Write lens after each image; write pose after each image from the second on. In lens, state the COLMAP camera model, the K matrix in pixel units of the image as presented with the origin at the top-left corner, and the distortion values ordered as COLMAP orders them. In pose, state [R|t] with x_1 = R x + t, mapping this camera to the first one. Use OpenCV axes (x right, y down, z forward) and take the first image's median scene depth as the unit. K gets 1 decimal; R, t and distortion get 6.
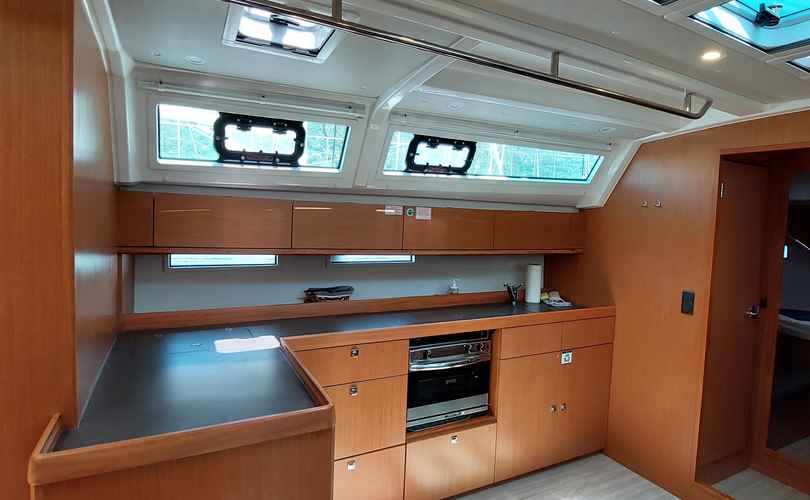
lens RADIAL K [[447.5, 0, 403.1], [0, 447.5, 231.3], [0, 0, 1]] dist [-0.002727, 0.000066]
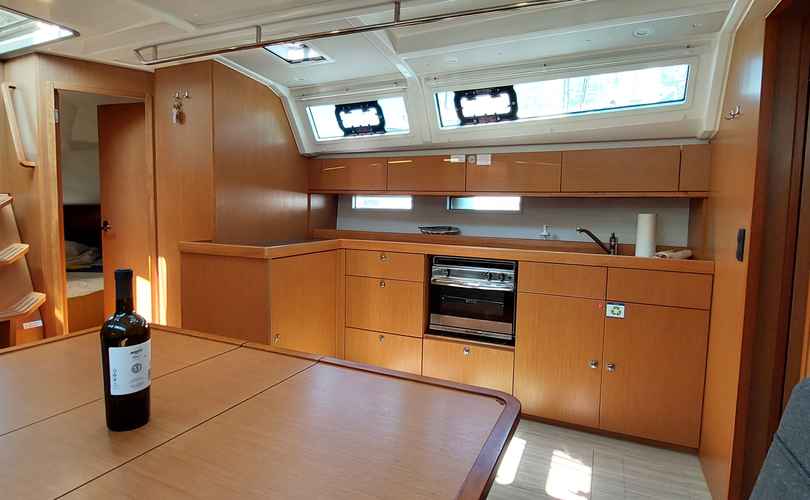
lens RADIAL K [[447.5, 0, 403.1], [0, 447.5, 231.3], [0, 0, 1]] dist [-0.002727, 0.000066]
pose [[0.611284, 0.020789, -0.791138, 0.862205], [-0.032975, 0.999456, 0.000784, 0.154853], [0.790724, 0.025608, 0.611637, 0.157054]]
